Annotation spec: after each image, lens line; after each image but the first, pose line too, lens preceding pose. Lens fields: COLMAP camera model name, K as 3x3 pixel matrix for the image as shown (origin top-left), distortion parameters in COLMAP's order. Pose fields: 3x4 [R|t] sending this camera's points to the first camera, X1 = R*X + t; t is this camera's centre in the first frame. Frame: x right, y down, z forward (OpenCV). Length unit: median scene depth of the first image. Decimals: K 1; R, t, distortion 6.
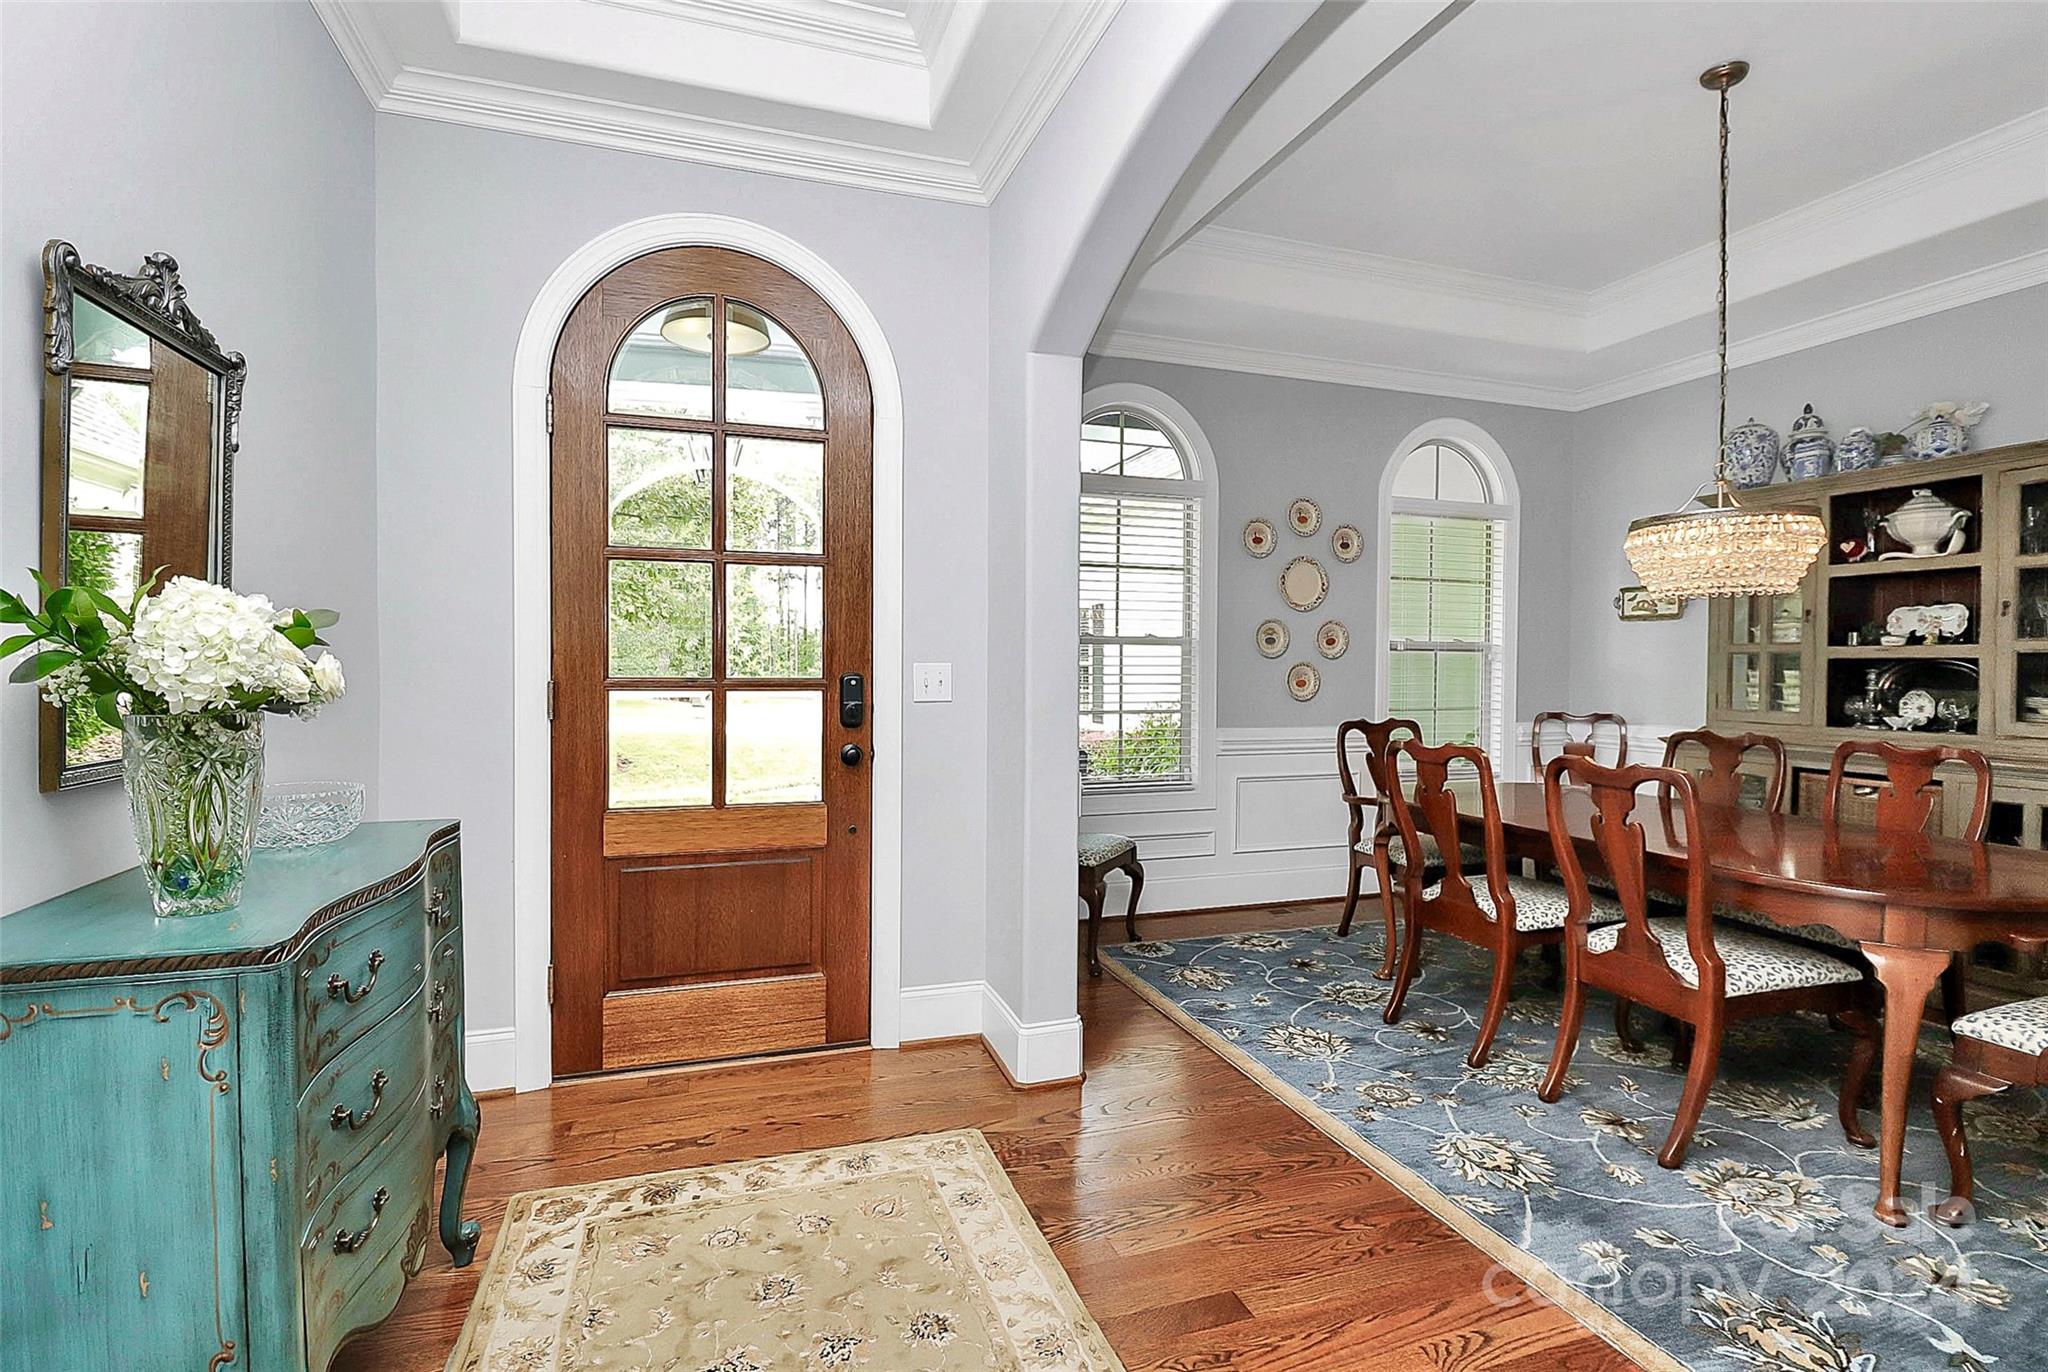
lens RADIAL K [[972.5, 0, 1014.3], [0, 972.5, 682.3], [0, 0, 1]] dist [-0.002484, -0.010755]
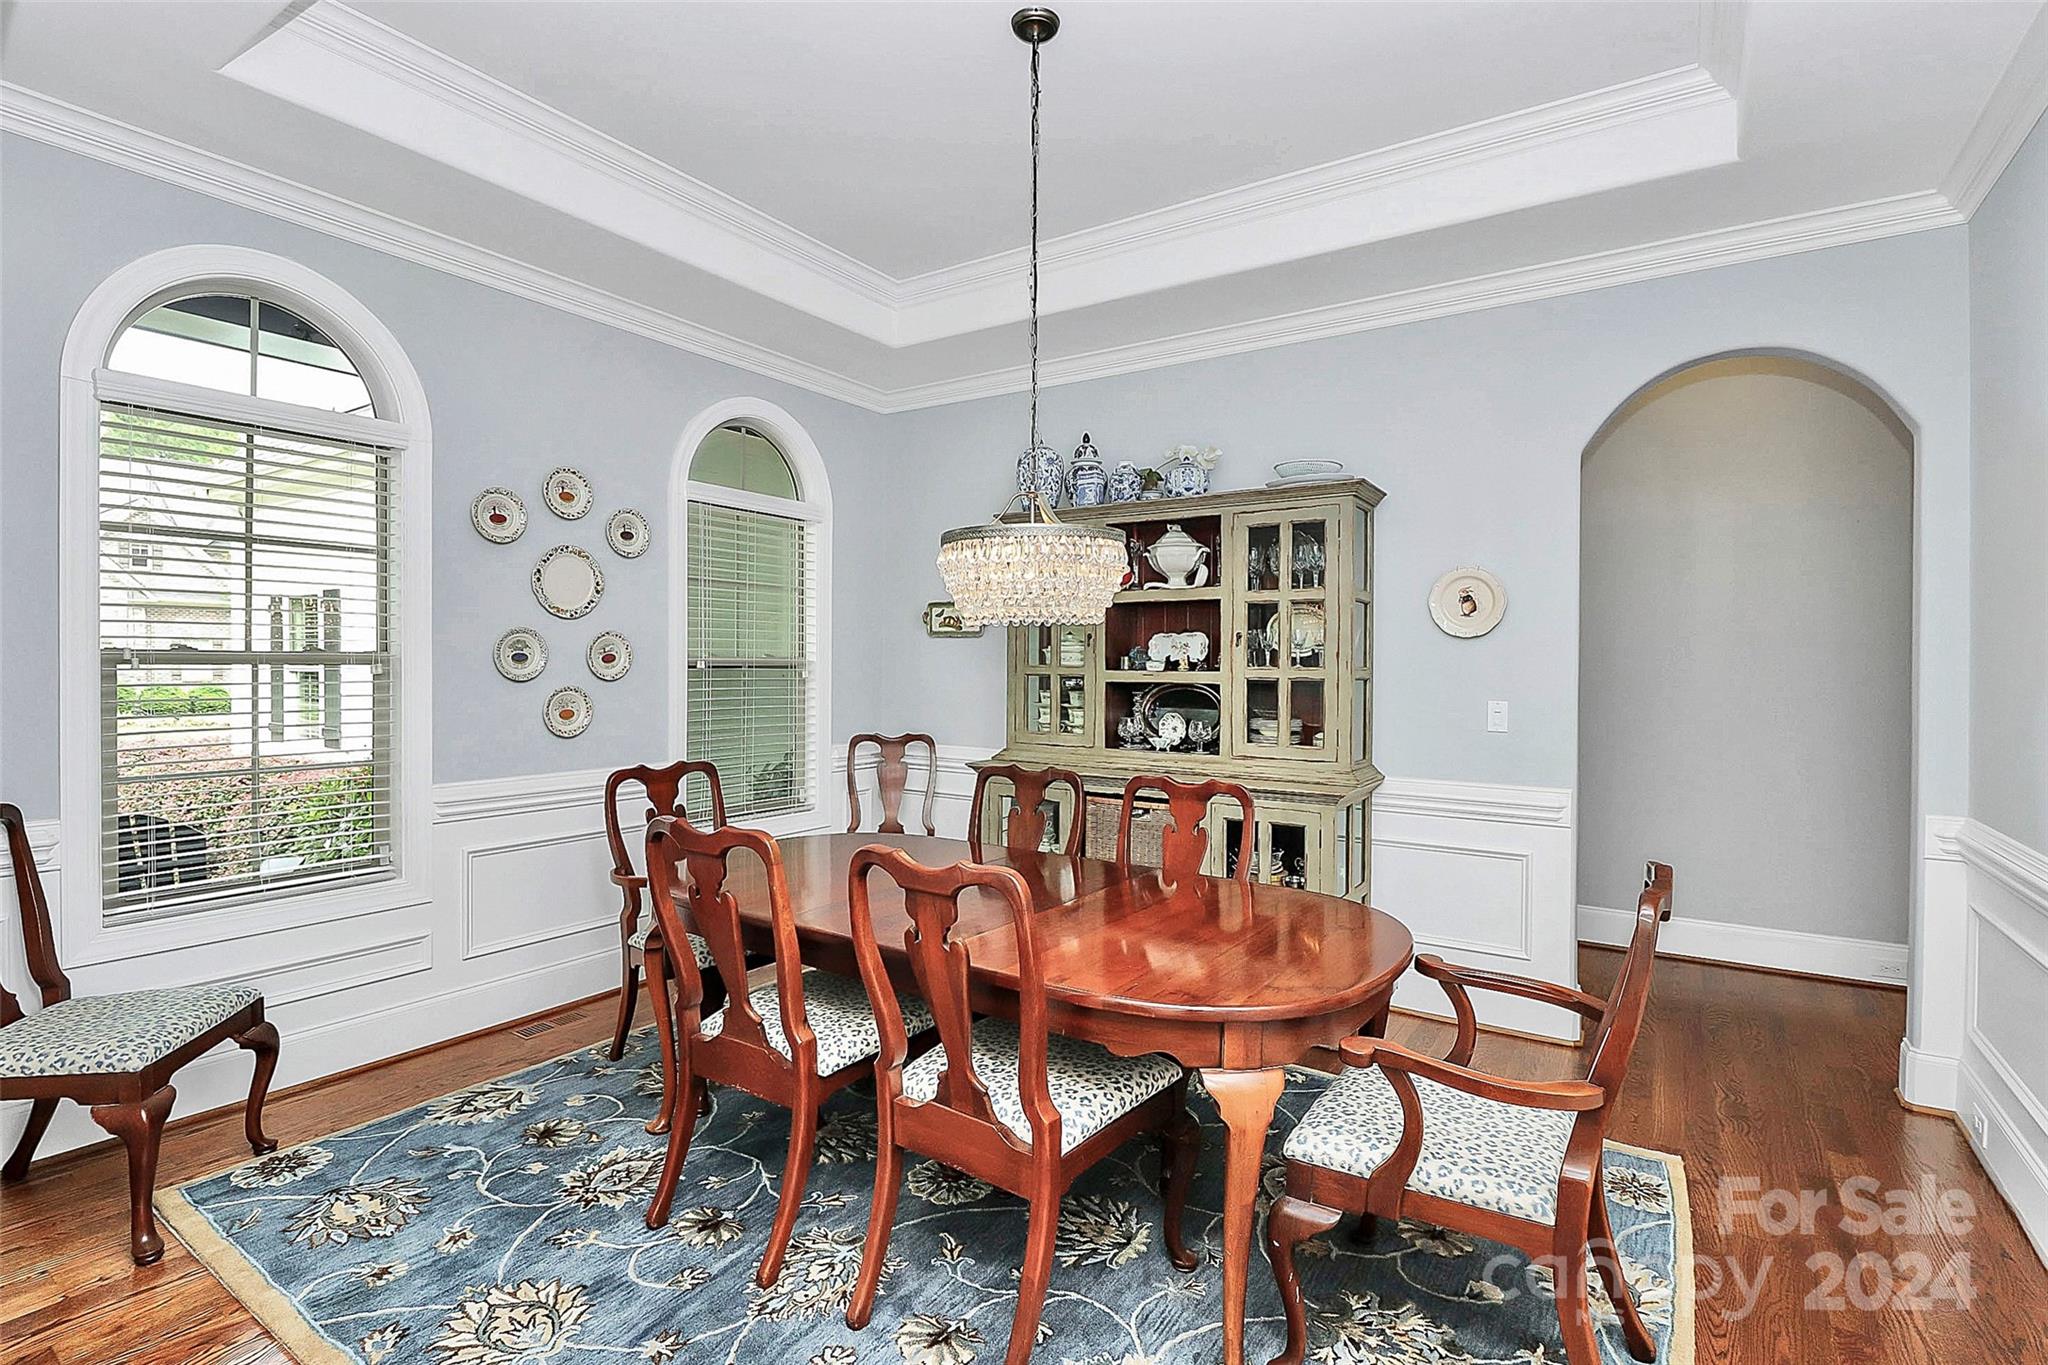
lens RADIAL K [[972.5, 0, 1040.6], [0, 972.5, 669.7], [0, 0, 1]] dist [-0.002484, -0.010755]
pose [[0.779866, -0.005365, 0.625923, 0.151789], [0.010147, 0.999940, -0.004072, -0.036774], [-0.625864, 0.009526, 0.779874, 0.253900]]
